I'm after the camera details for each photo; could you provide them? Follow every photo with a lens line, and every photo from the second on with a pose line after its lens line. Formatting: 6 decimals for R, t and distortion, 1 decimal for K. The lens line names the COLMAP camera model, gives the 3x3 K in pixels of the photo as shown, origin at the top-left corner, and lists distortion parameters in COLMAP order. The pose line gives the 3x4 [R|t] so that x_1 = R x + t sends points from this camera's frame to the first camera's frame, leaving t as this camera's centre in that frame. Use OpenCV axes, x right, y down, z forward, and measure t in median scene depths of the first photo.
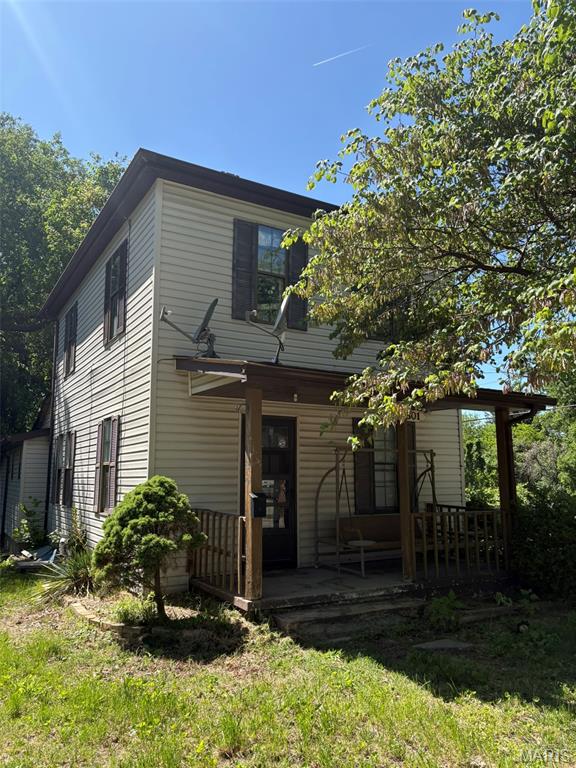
lens RADIAL K [[580.5, 0, 288.0], [0, 580.5, 384.0], [0, 0, 1]] dist [0.067403, -0.000882]
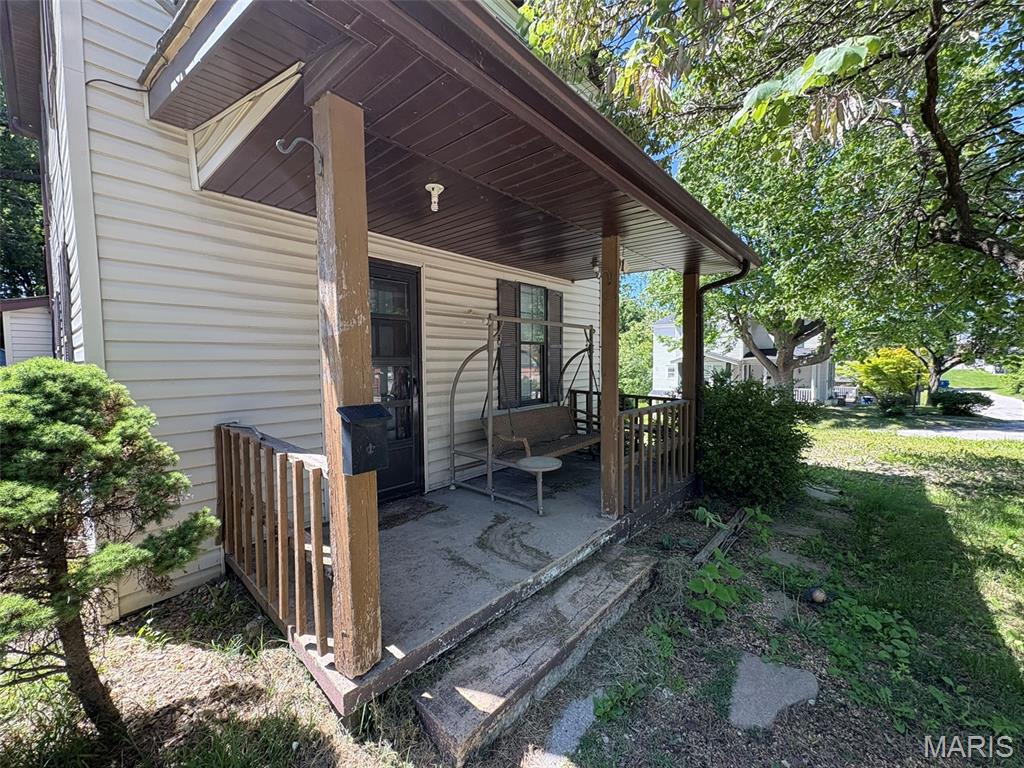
lens RADIAL K [[407.0, 0, 512.0], [0, 407.0, 384.0], [0, 0, 1]] dist [0.000344, 0.000323]
pose [[0.953792, -0.024717, 0.299448, -0.026734], [-0.039546, 0.977614, 0.206655, 0.086543], [-0.297853, -0.208948, 0.931464, 0.538434]]
